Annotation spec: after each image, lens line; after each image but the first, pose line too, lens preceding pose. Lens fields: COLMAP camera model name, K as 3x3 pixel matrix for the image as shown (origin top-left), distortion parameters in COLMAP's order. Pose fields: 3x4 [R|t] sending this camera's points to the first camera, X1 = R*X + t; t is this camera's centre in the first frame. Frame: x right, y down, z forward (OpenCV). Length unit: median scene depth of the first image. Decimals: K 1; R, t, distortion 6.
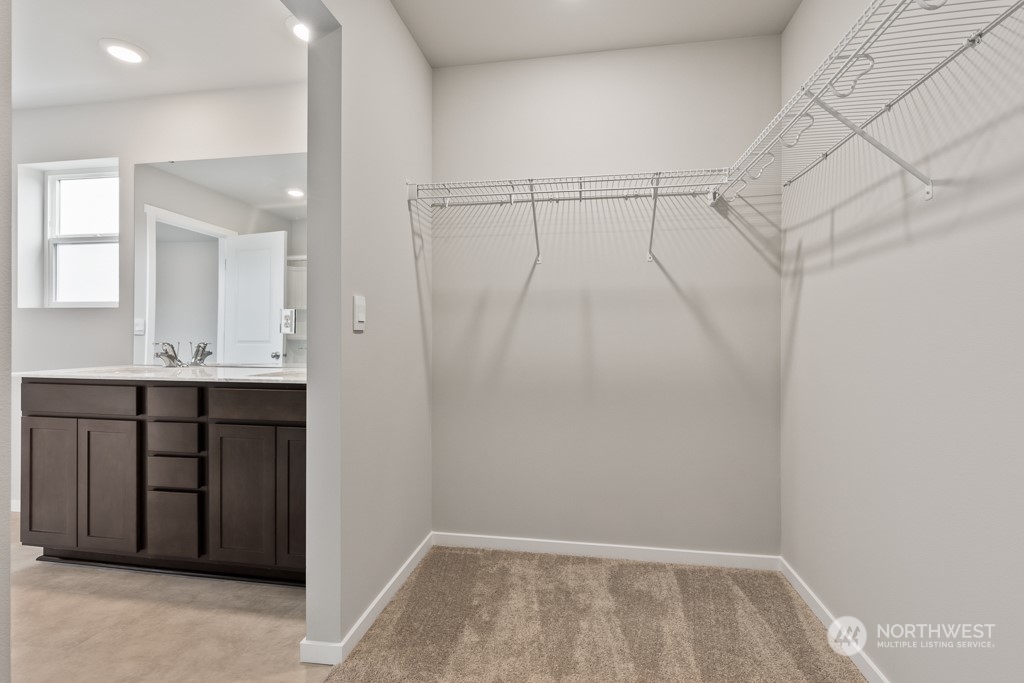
lens RADIAL K [[469.8, 0, 510.9], [0, 469.8, 337.6], [0, 0, 1]] dist [-0.001093, 0.006111]
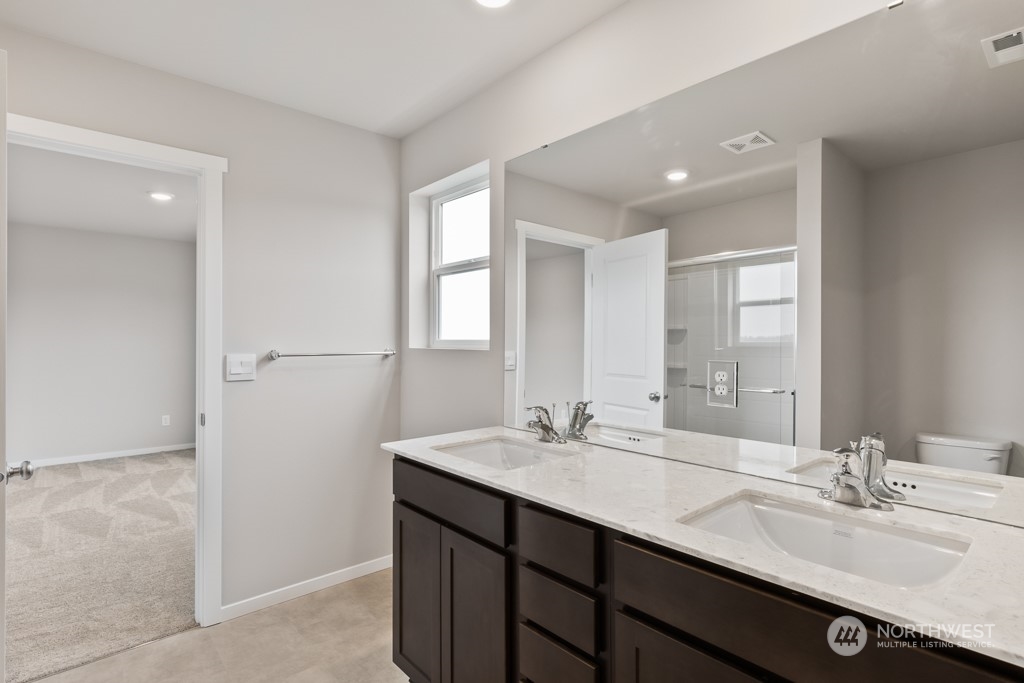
lens RADIAL K [[511.7, 0, 512.0], [0, 511.7, 341.5], [0, 0, 1]] dist [0.001237, 0.000032]
pose [[0.783175, -0.005013, -0.621781, -0.253102], [0.002944, 0.999986, -0.004354, -0.068645], [0.621794, 0.001580, 0.783179, 0.329070]]
